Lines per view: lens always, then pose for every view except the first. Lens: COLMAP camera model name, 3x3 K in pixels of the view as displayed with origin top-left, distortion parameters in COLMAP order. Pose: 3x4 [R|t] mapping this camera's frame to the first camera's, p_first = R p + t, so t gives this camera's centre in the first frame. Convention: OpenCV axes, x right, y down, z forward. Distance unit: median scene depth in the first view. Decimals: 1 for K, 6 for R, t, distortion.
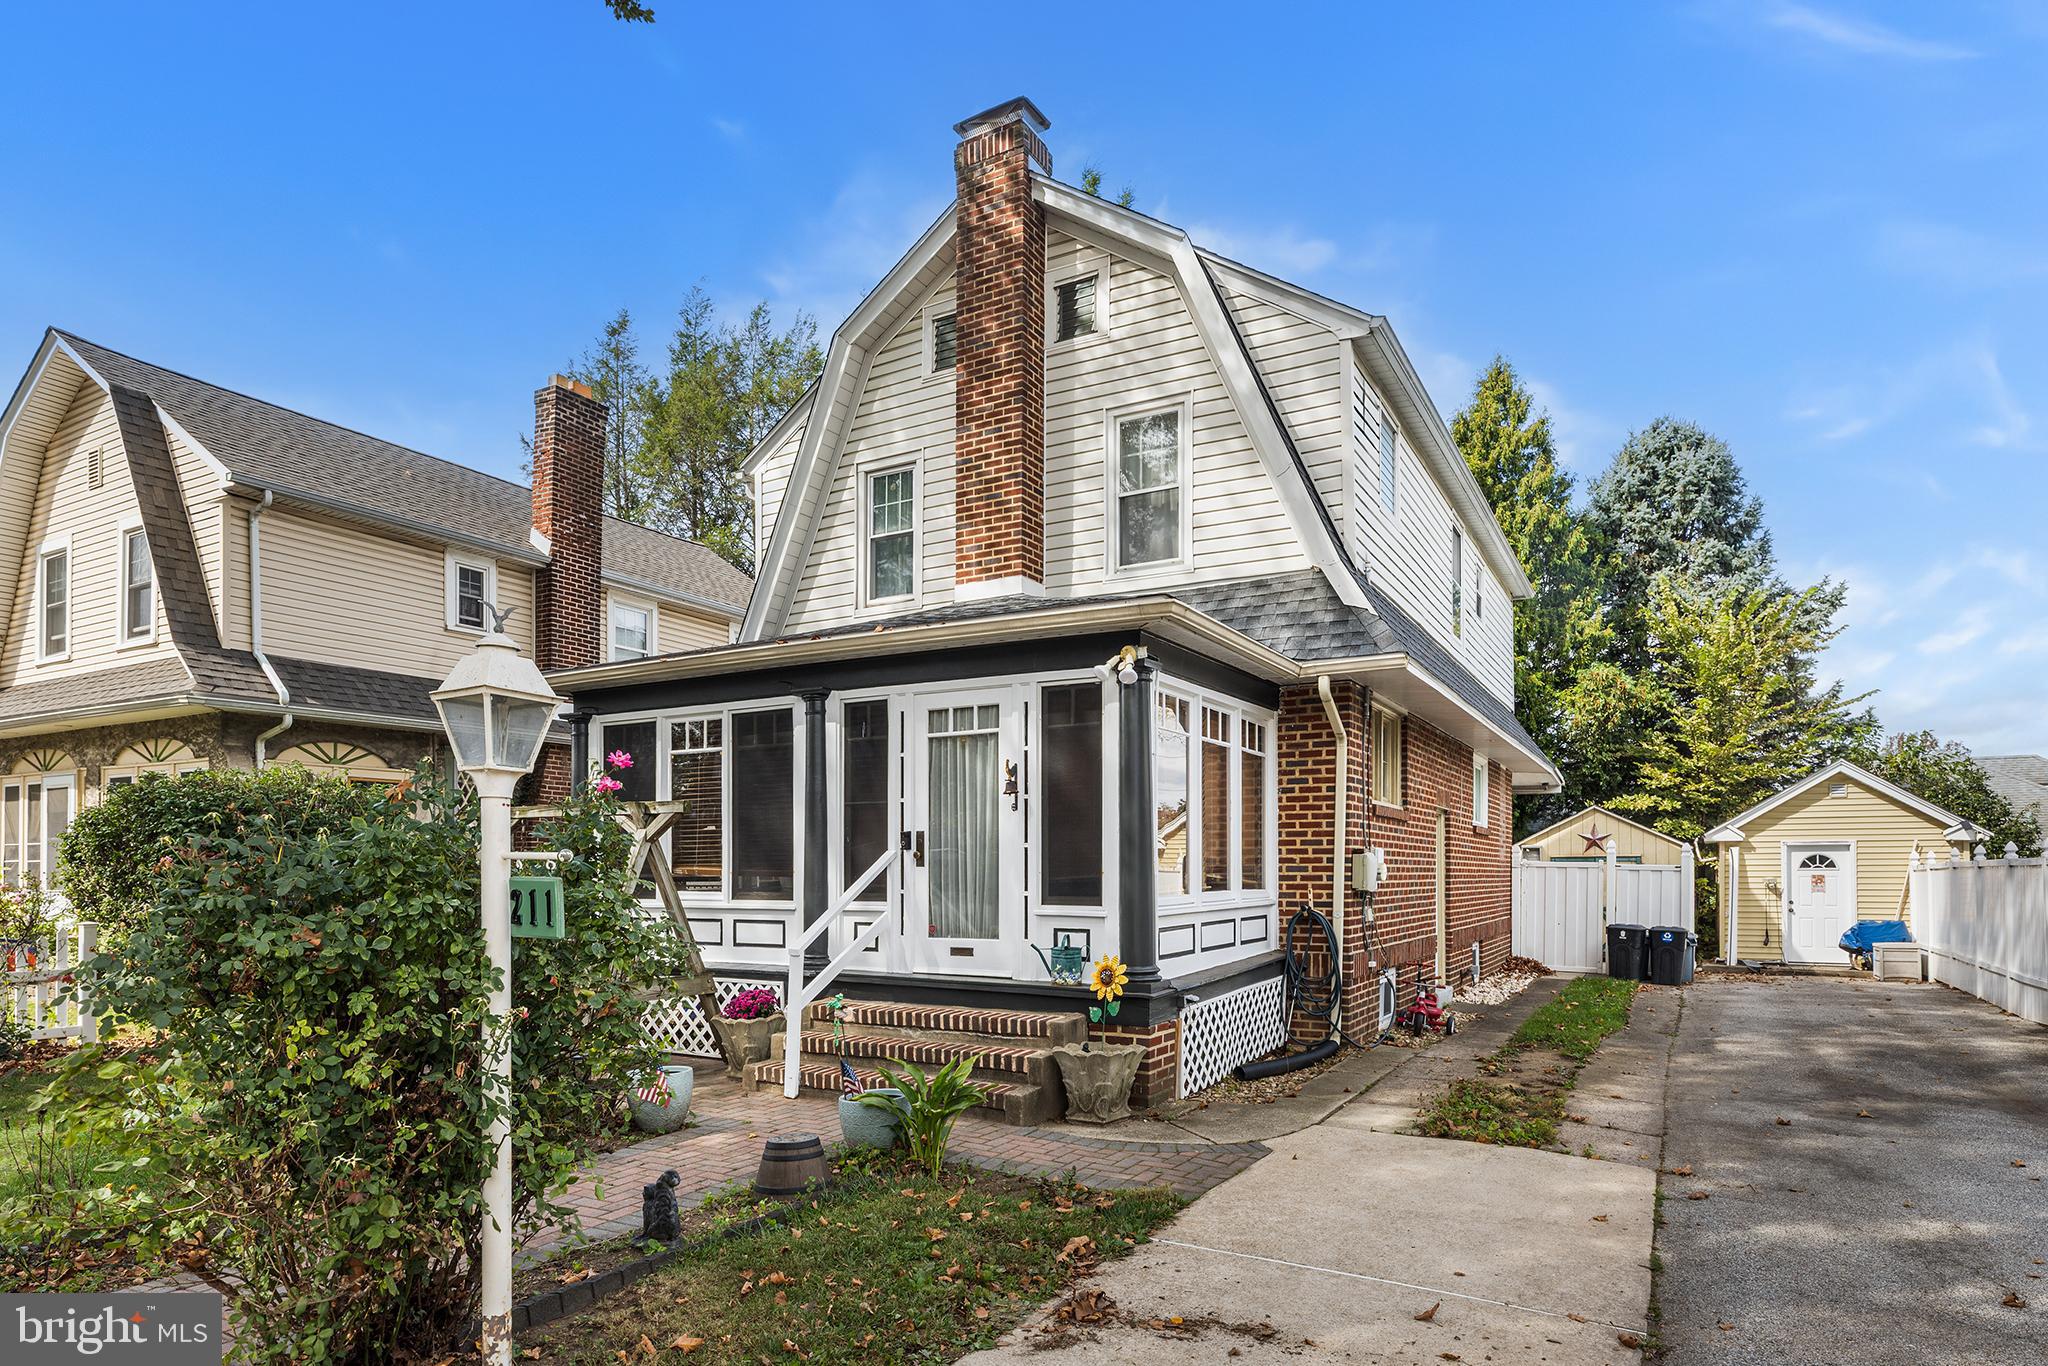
lens RADIAL K [[1173.5, 0, 1022.4], [0, 1173.5, 866.0], [0, 0, 1]] dist [0.003355, 0.000074]
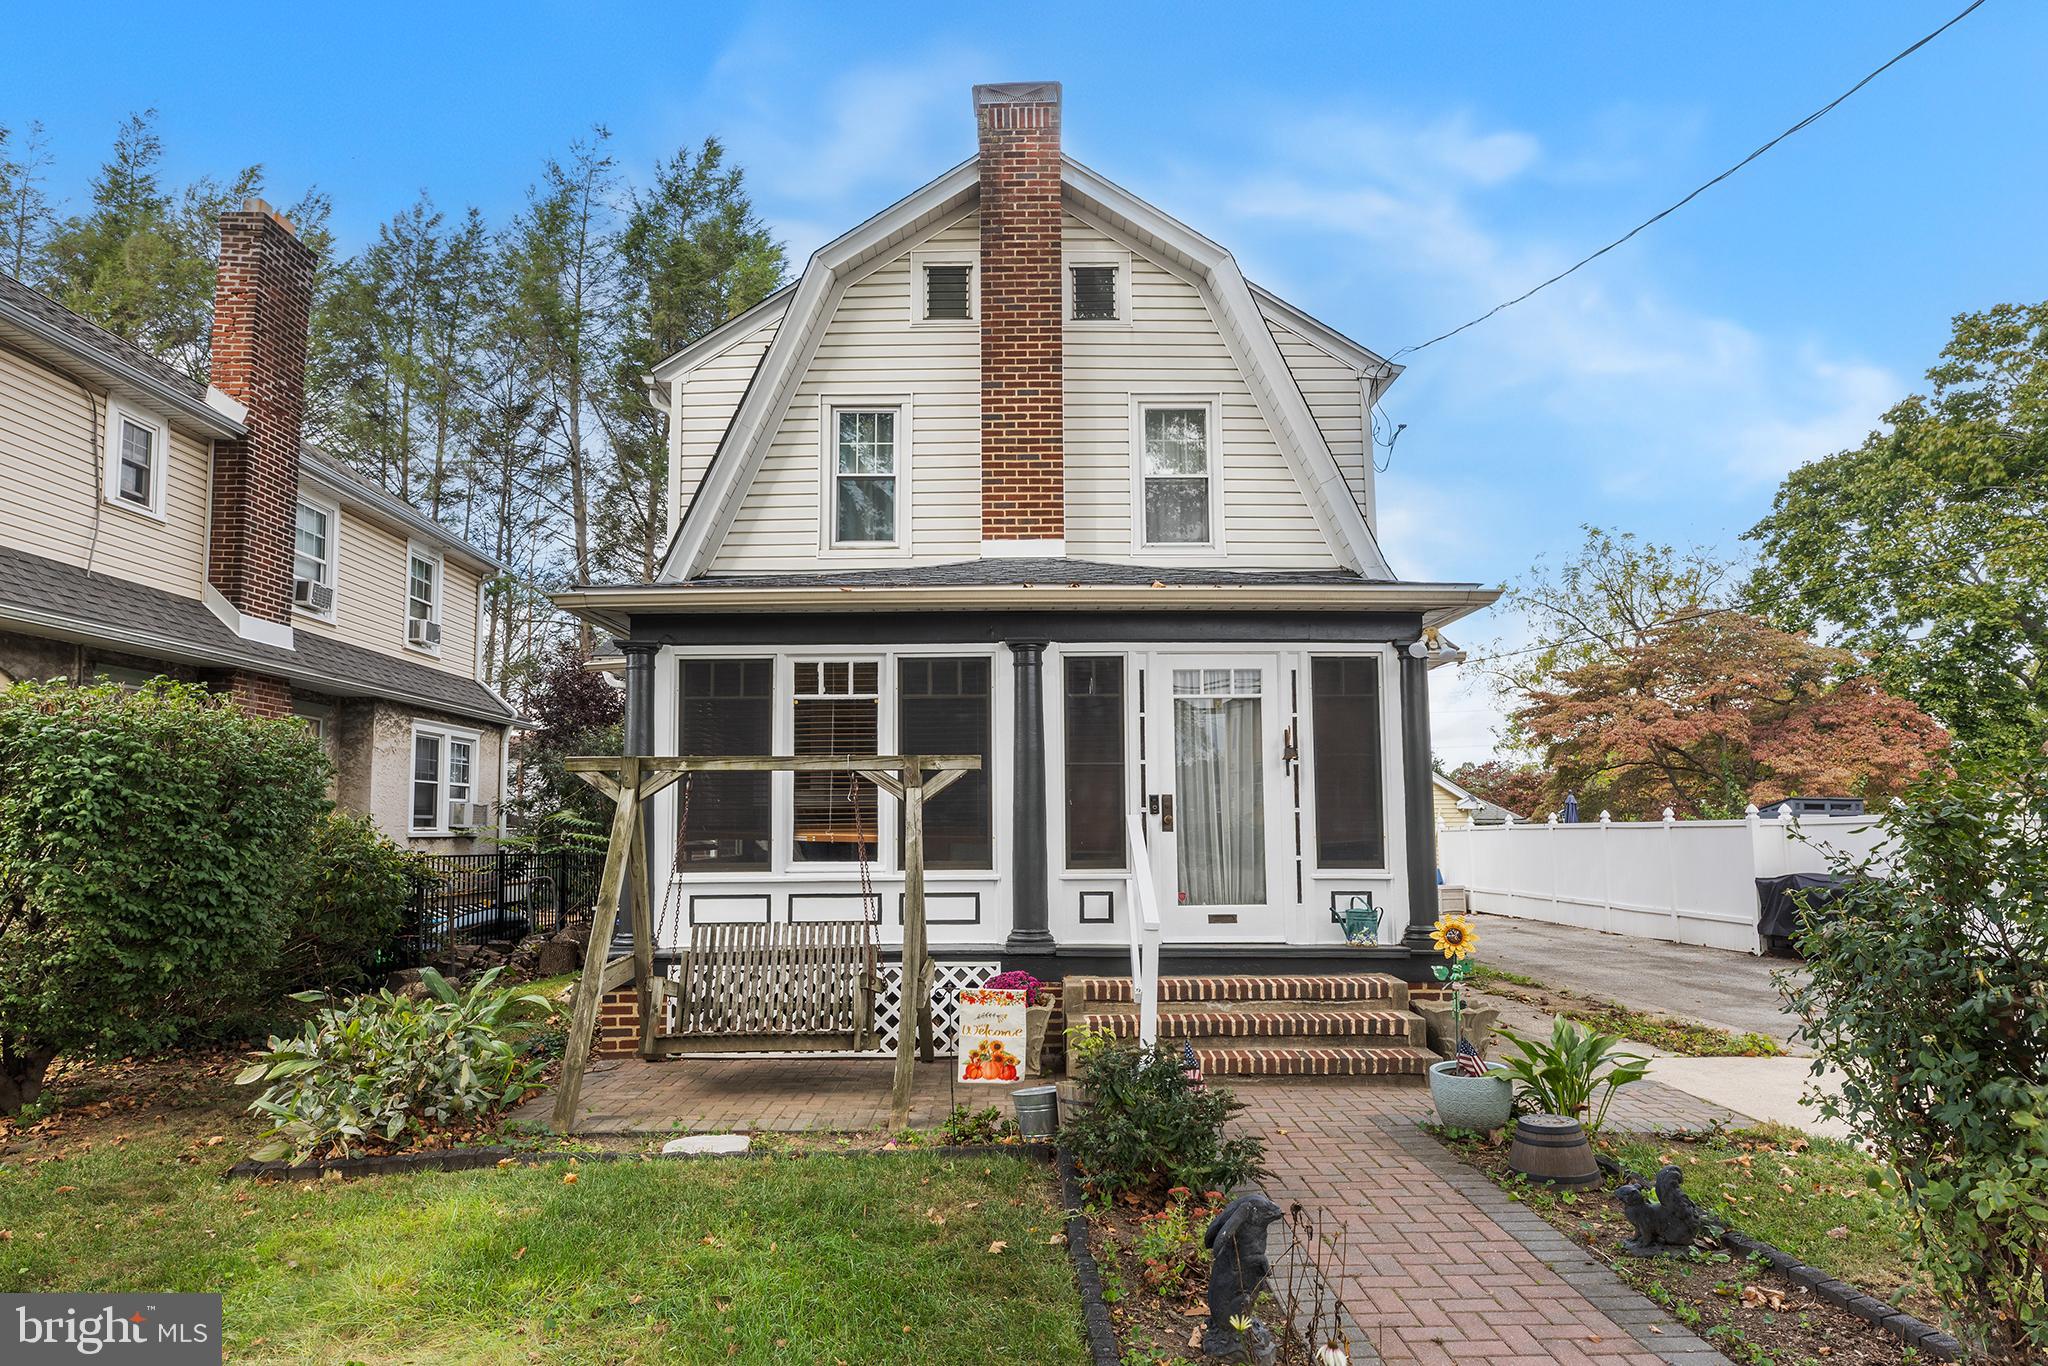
lens RADIAL K [[1119.9, 0, 1023.5], [0, 1119.9, 755.6], [0, 0, 1]] dist [0.001232, -0.000537]
pose [[0.868418, 0.030233, 0.494909, -0.558965], [0.002164, 0.997899, -0.064757, -0.002172], [-0.495827, 0.057307, 0.866528, 0.225181]]
